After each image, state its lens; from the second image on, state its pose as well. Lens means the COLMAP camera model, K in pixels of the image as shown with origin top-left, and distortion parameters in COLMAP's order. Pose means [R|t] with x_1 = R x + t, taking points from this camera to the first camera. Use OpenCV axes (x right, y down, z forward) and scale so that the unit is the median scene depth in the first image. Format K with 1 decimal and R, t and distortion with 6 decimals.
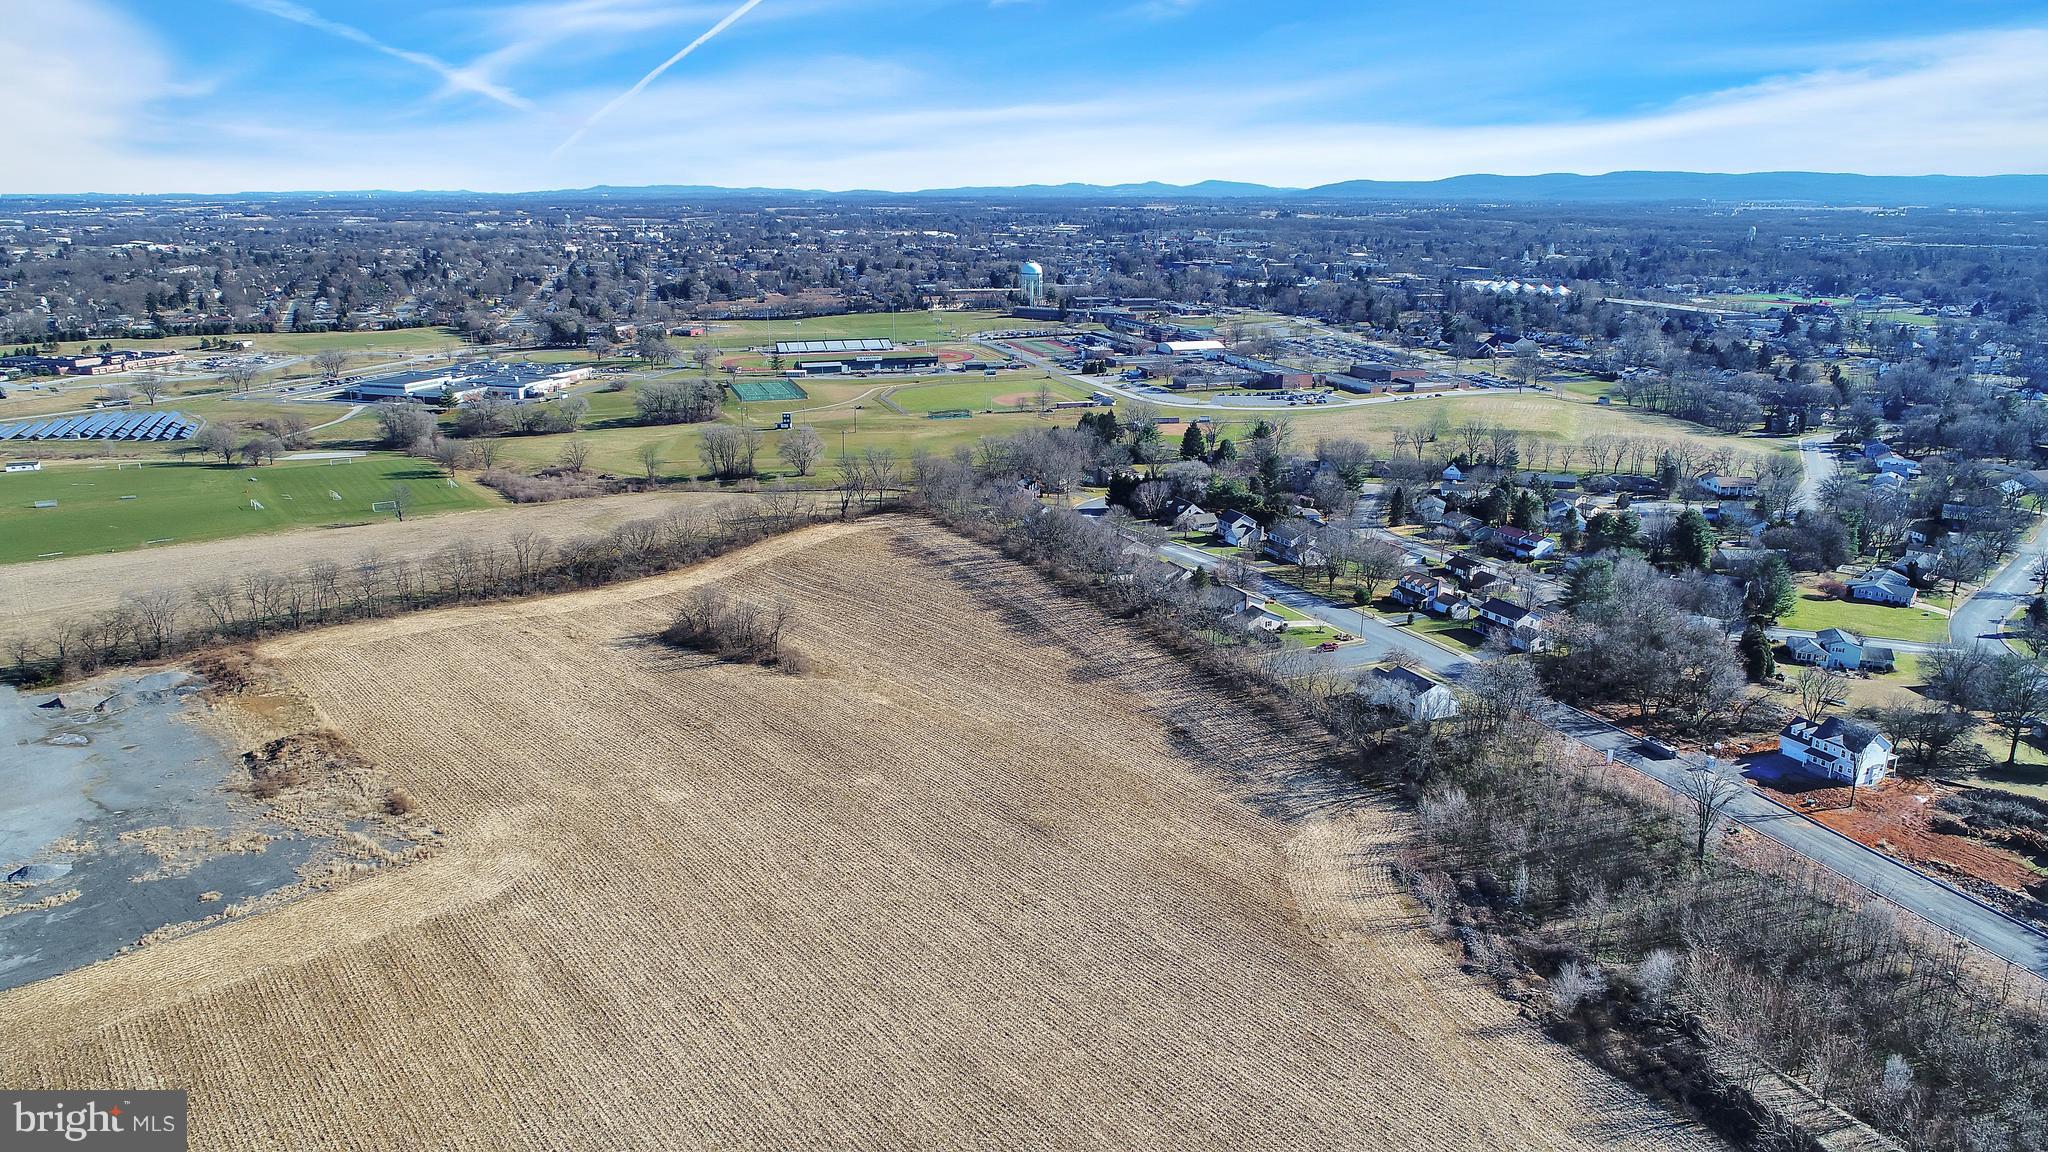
lens RADIAL K [[1375.7, 0, 1028.3], [0, 1375.7, 577.4], [0, 0, 1]] dist [0.004373, -0.002670]
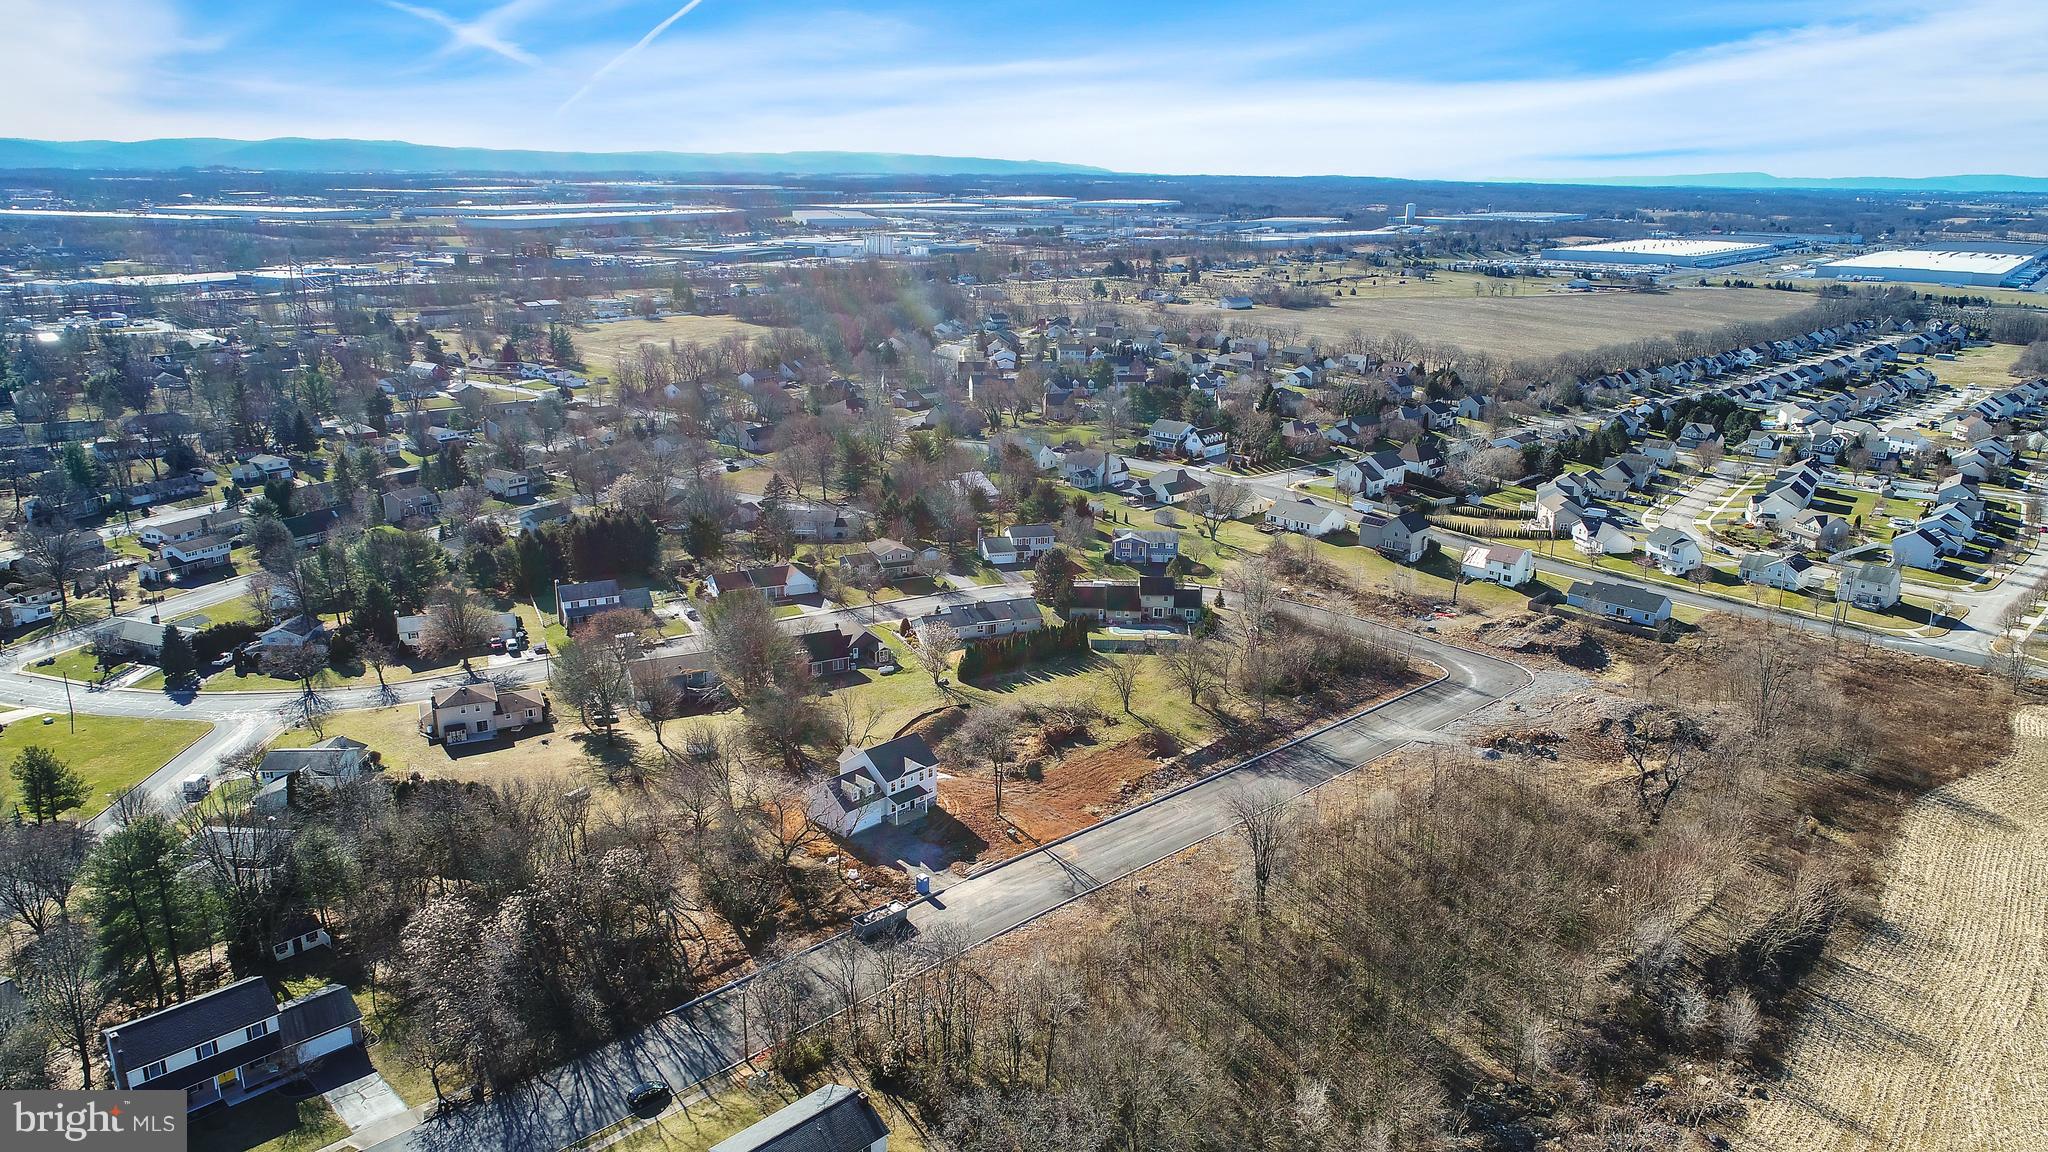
lens RADIAL K [[1375.7, 0, 1028.3], [0, 1375.7, 577.4], [0, 0, 1]] dist [0.004373, -0.002670]
pose [[-0.350059, -0.275077, 0.895428, -0.028771], [0.245143, 0.895694, 0.370995, -0.097750], [-0.904082, 0.349378, -0.246113, 0.461459]]
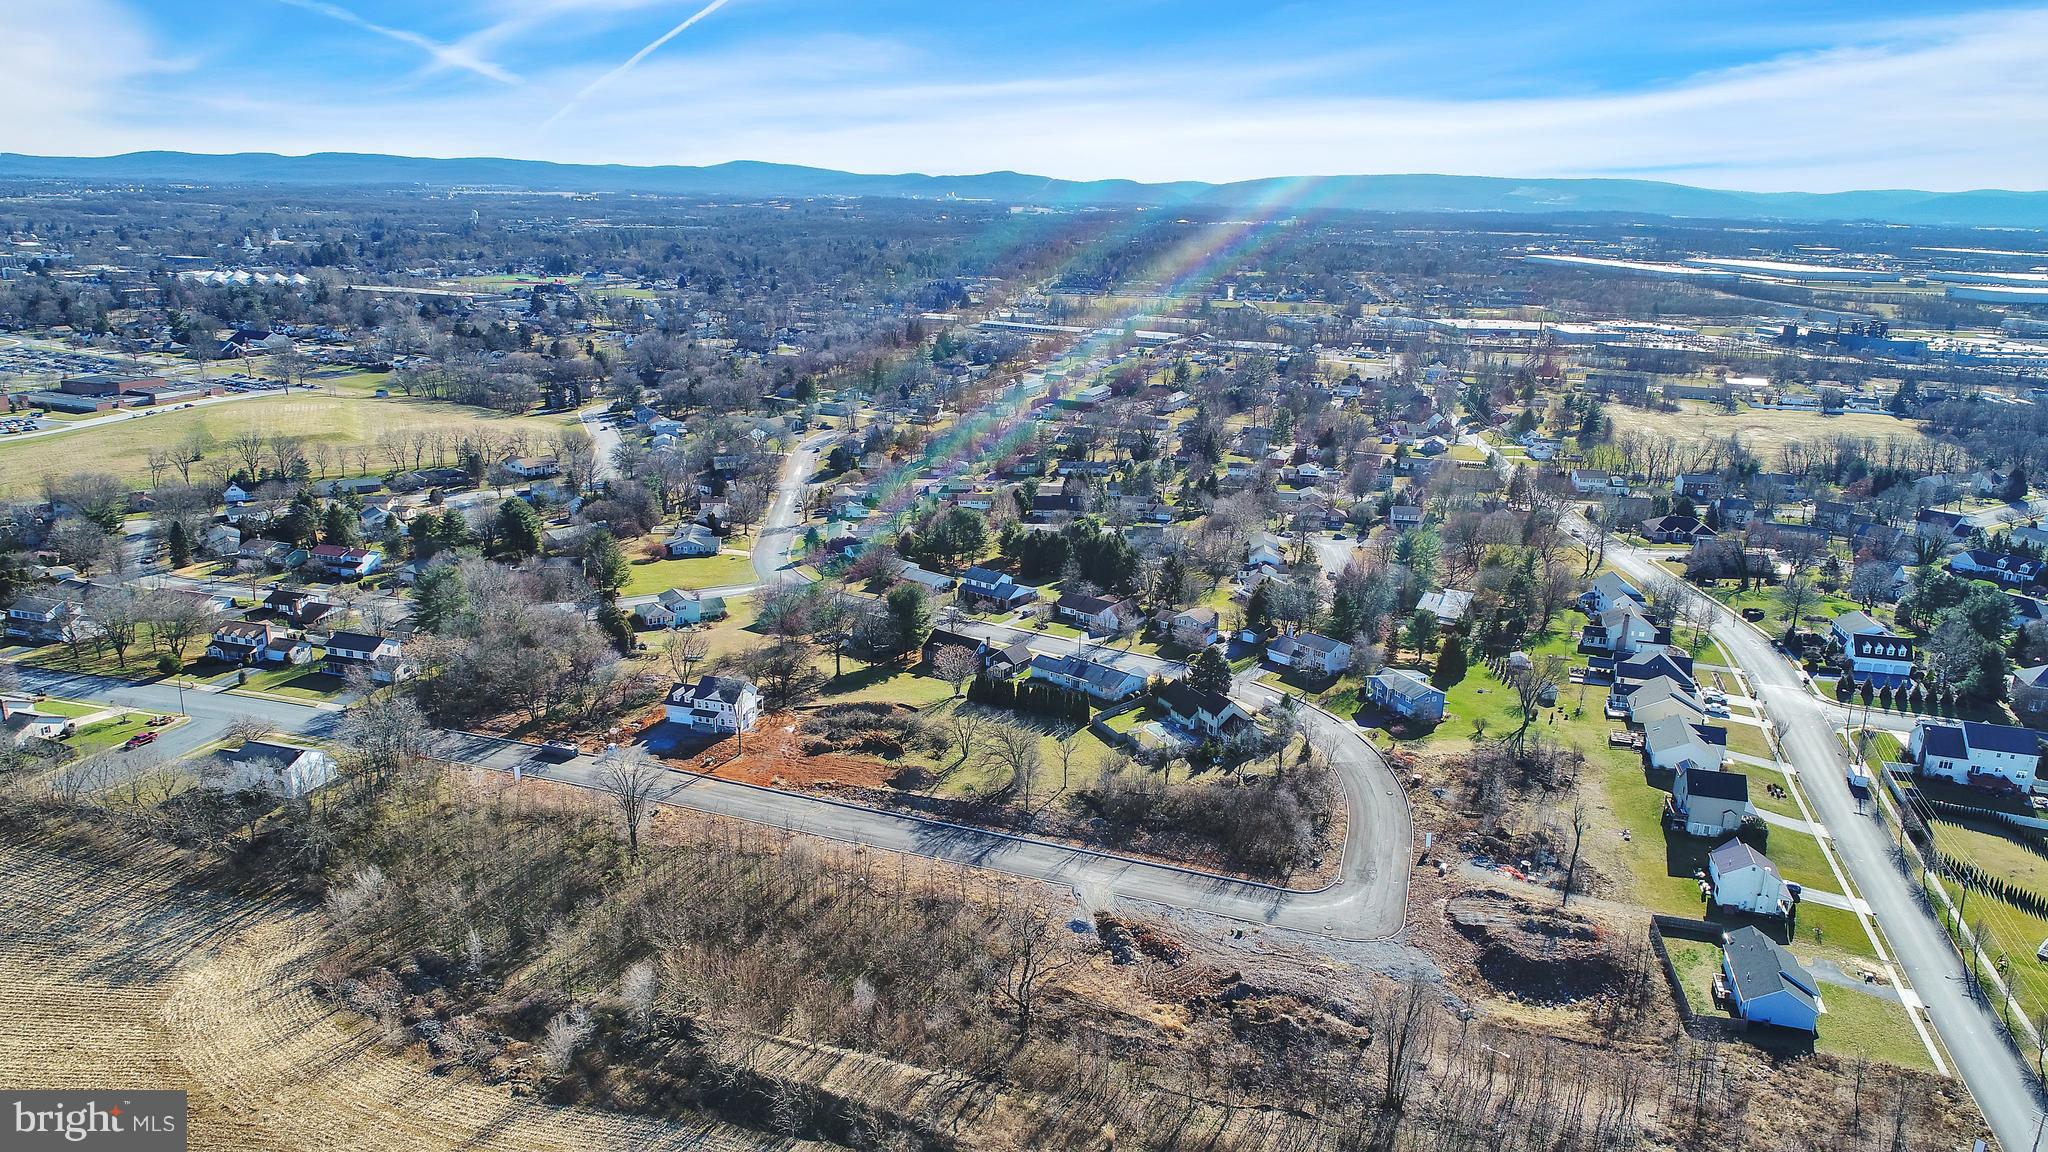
lens RADIAL K [[1379.8, 0, 1031.7], [0, 1379.8, 573.2], [0, 0, 1]] dist [-0.000760, 0.002496]
pose [[0.661199, -0.191460, 0.725368, -0.001912], [0.185704, 0.978565, 0.089015, -0.010170], [-0.726863, 0.075847, 0.682581, 0.037678]]
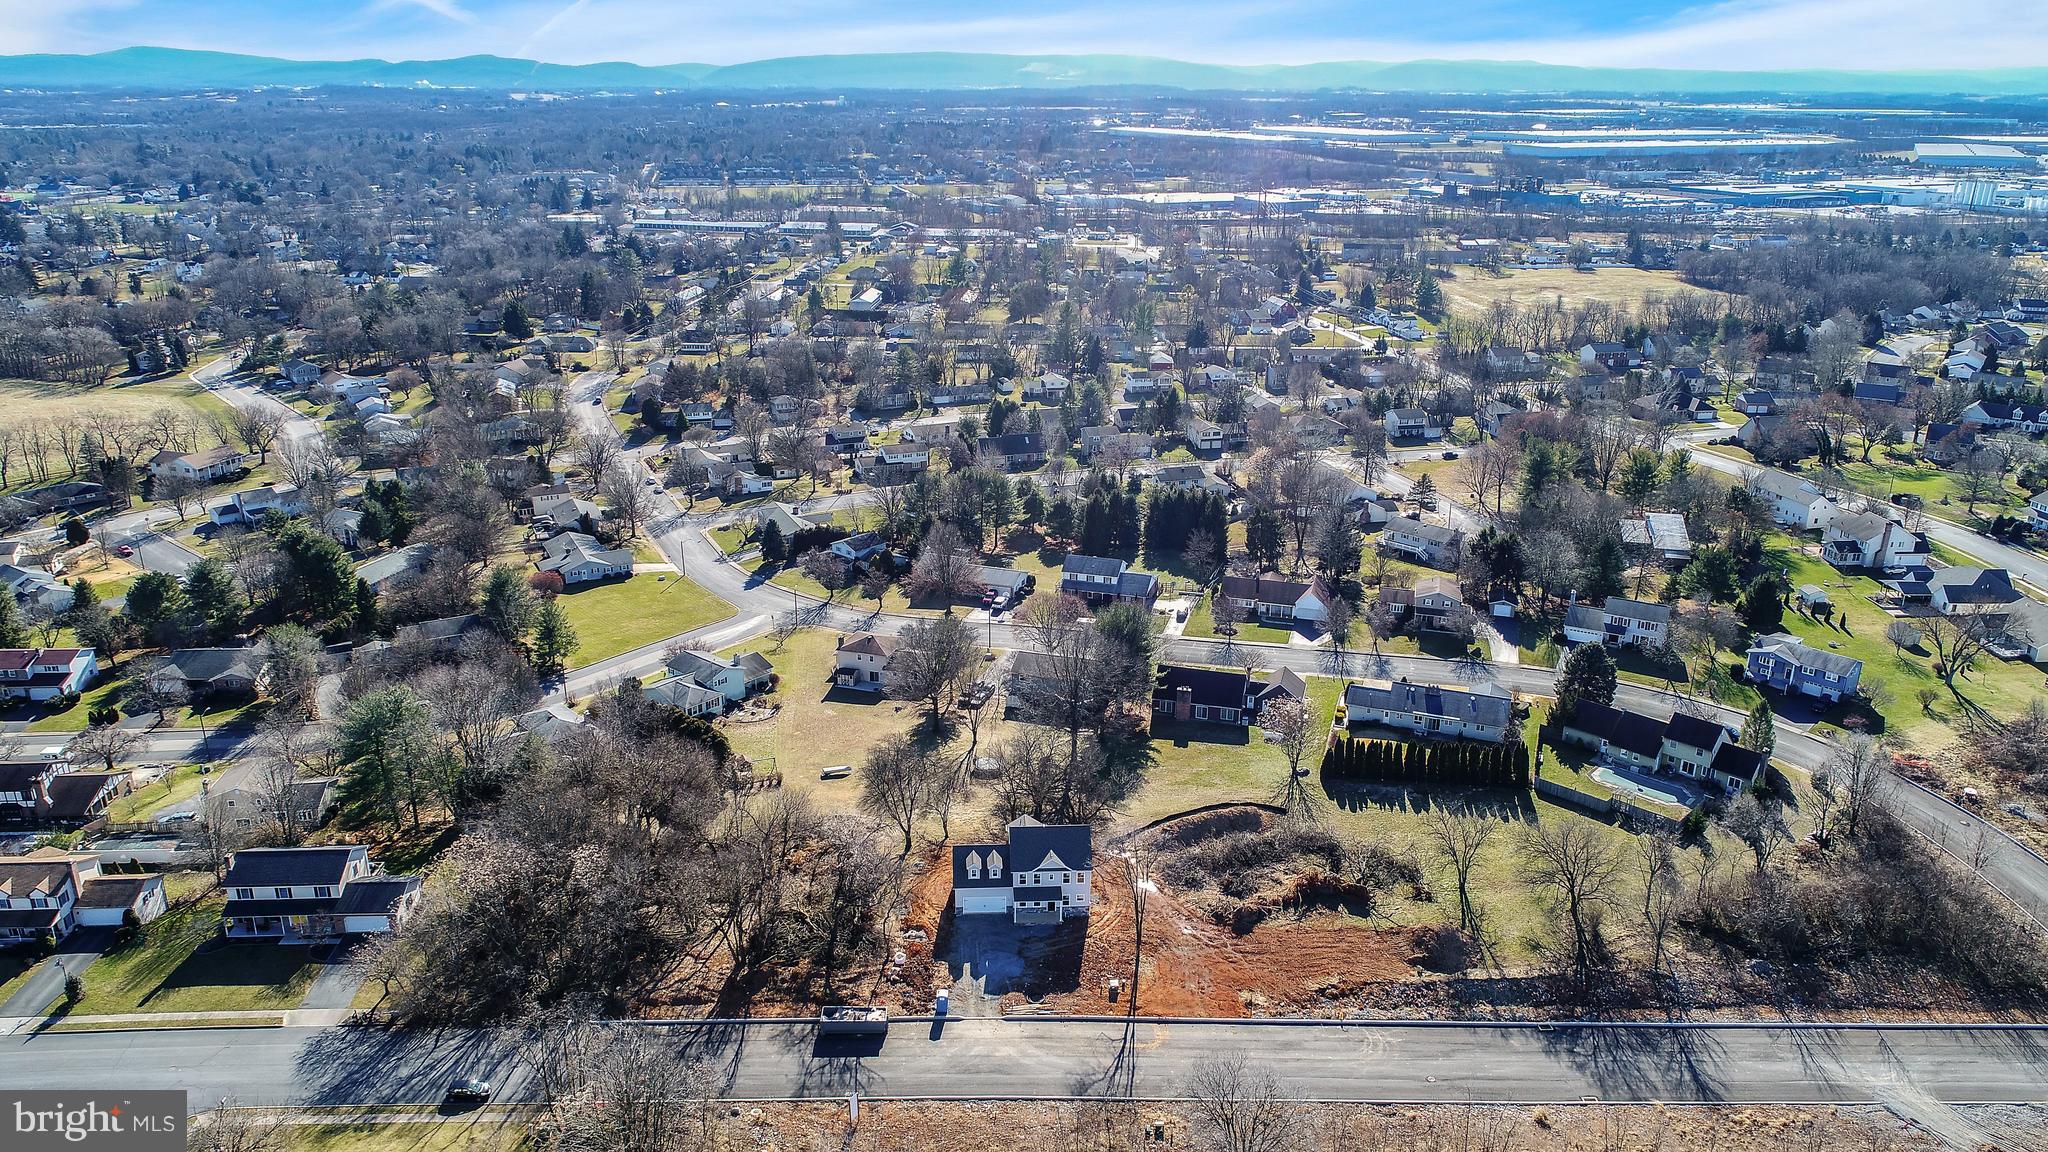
lens RADIAL K [[1408.5, 0, 1029.3], [0, 1408.5, 573.6], [0, 0, 1]] dist [0.004308, -0.003071]
pose [[0.372898, -0.310769, 0.874282, 0.027430], [0.250656, 0.940951, 0.227558, -0.064967], [-0.893375, 0.134288, 0.428775, 0.303829]]
